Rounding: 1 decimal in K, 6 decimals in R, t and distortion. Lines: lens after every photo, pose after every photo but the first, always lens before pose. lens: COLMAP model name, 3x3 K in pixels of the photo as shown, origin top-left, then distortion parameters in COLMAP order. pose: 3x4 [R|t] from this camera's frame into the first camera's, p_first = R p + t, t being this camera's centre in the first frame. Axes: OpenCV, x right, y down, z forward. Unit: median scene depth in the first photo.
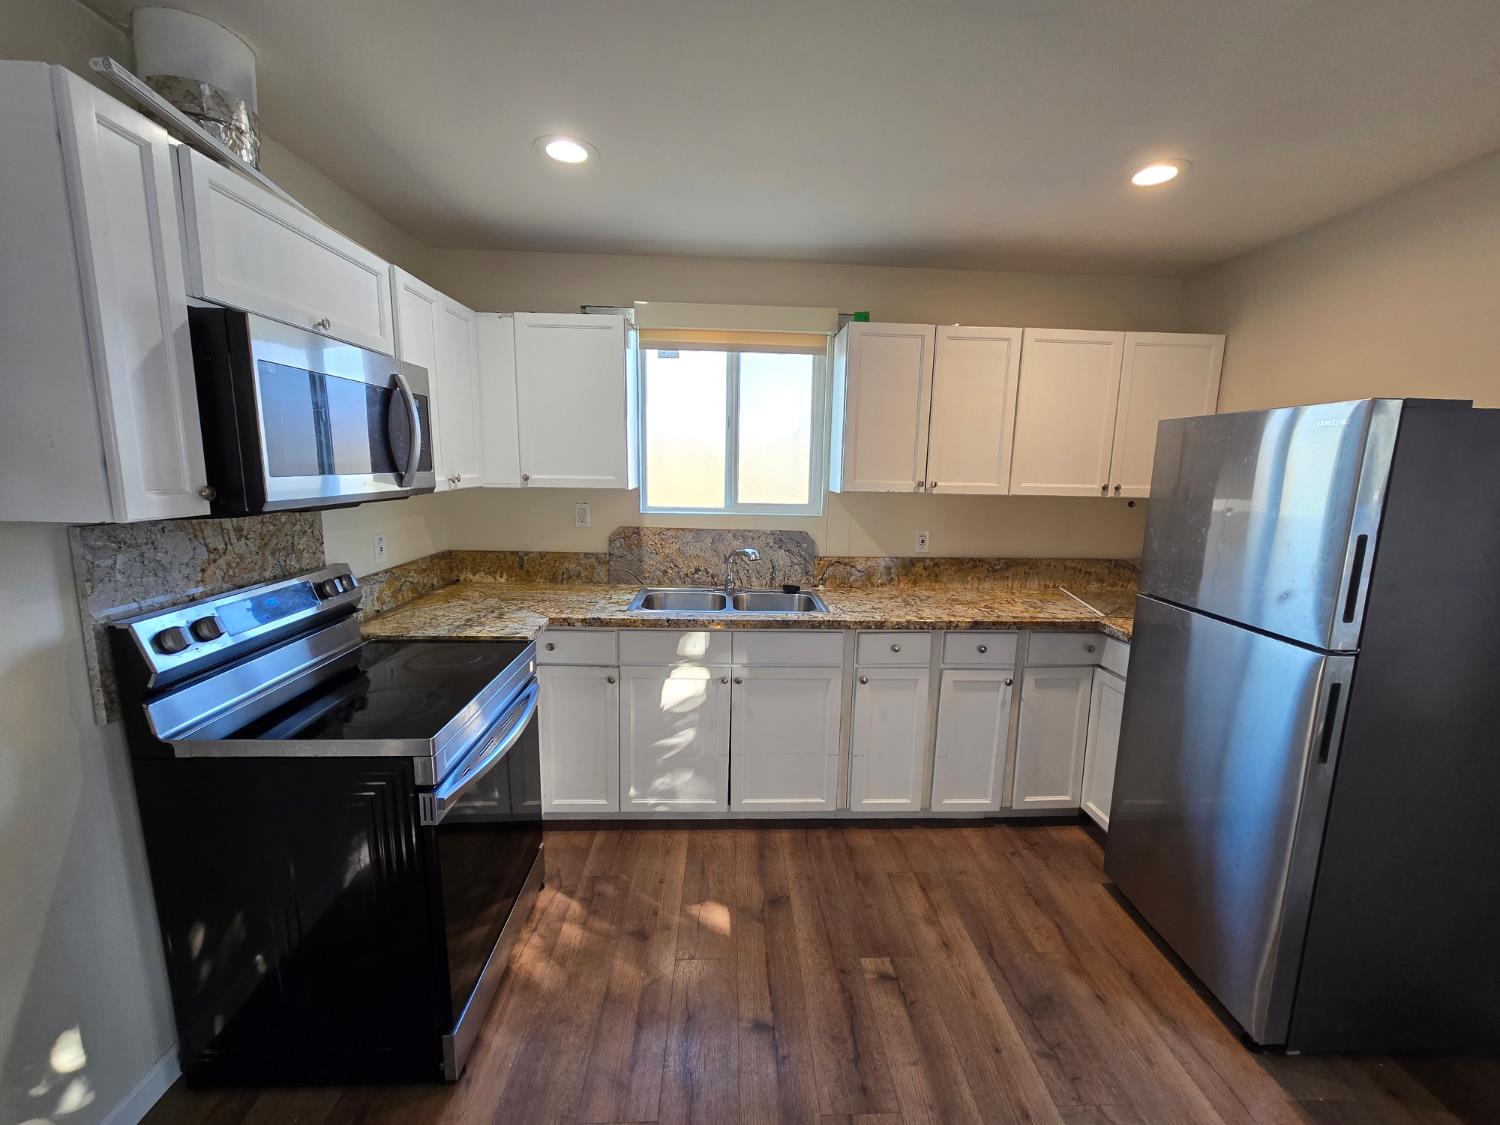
lens RADIAL K [[614.3, 0, 753.8], [0, 614.3, 565.8], [0, 0, 1]] dist [-0.001195, -0.000053]
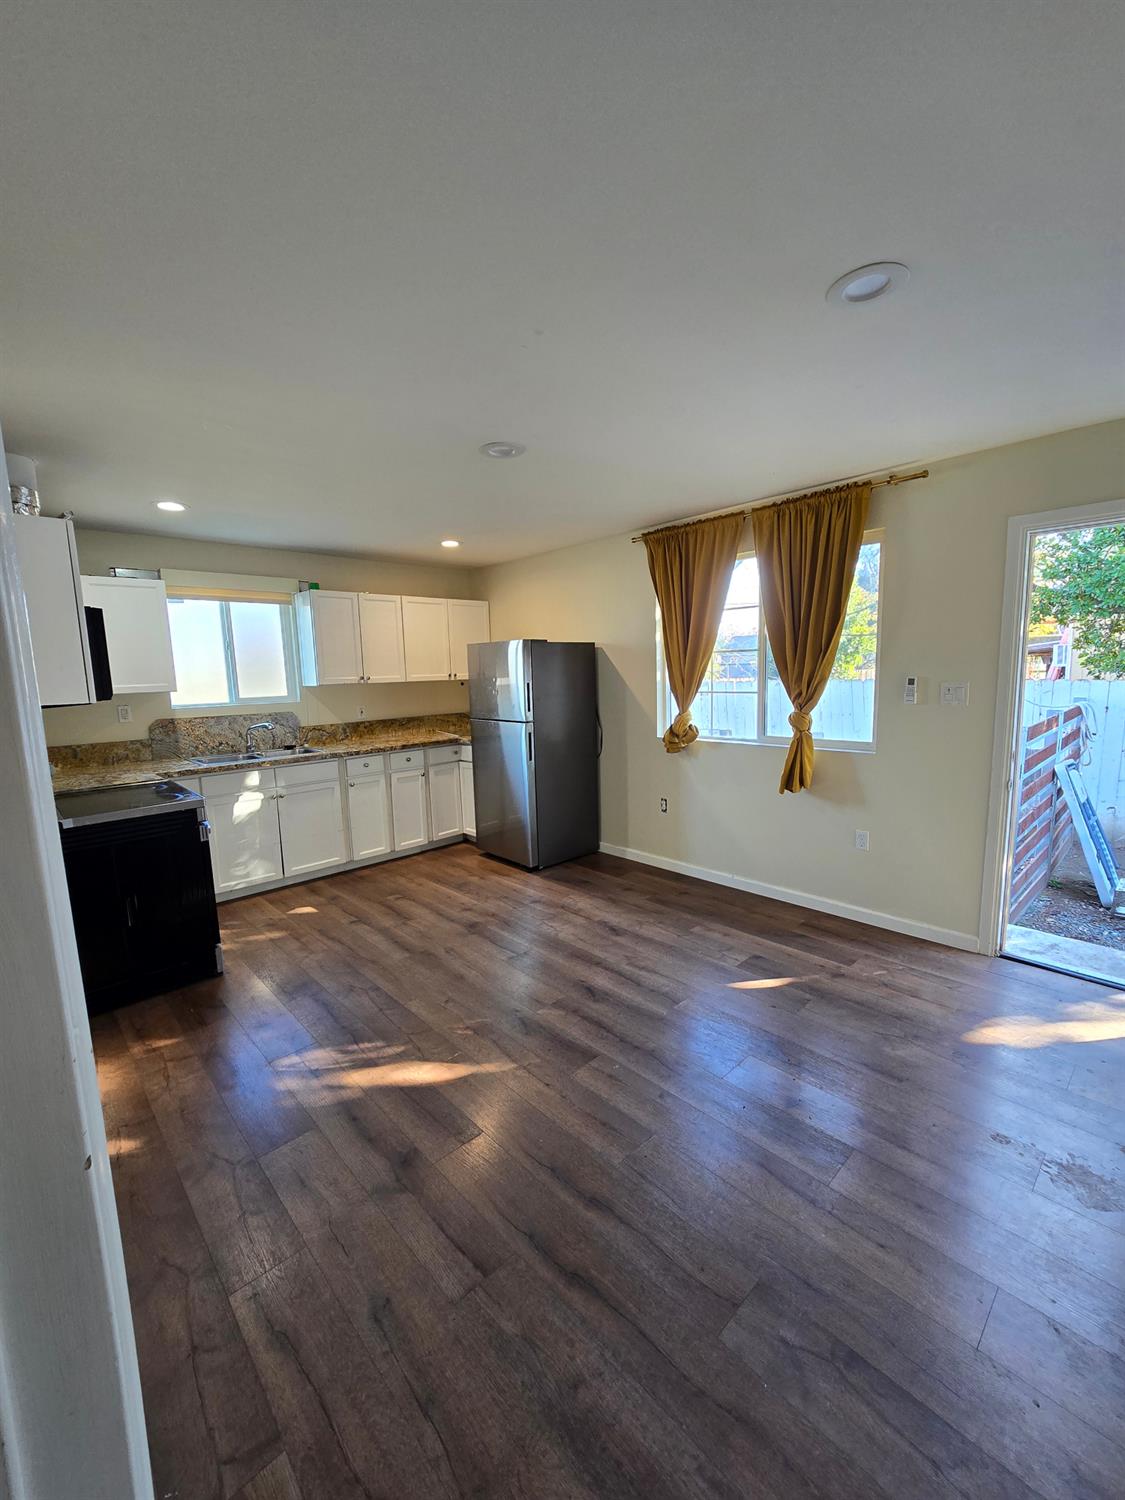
lens RADIAL K [[614.3, 0, 564.1], [0, 614.3, 751.4], [0, 0, 1]] dist [-0.001195, -0.000053]
pose [[0.751546, -0.127511, 0.647240, -0.507385], [0.149498, 0.988536, 0.021159, 0.138980], [-0.642518, 0.080859, 0.761992, -0.797846]]
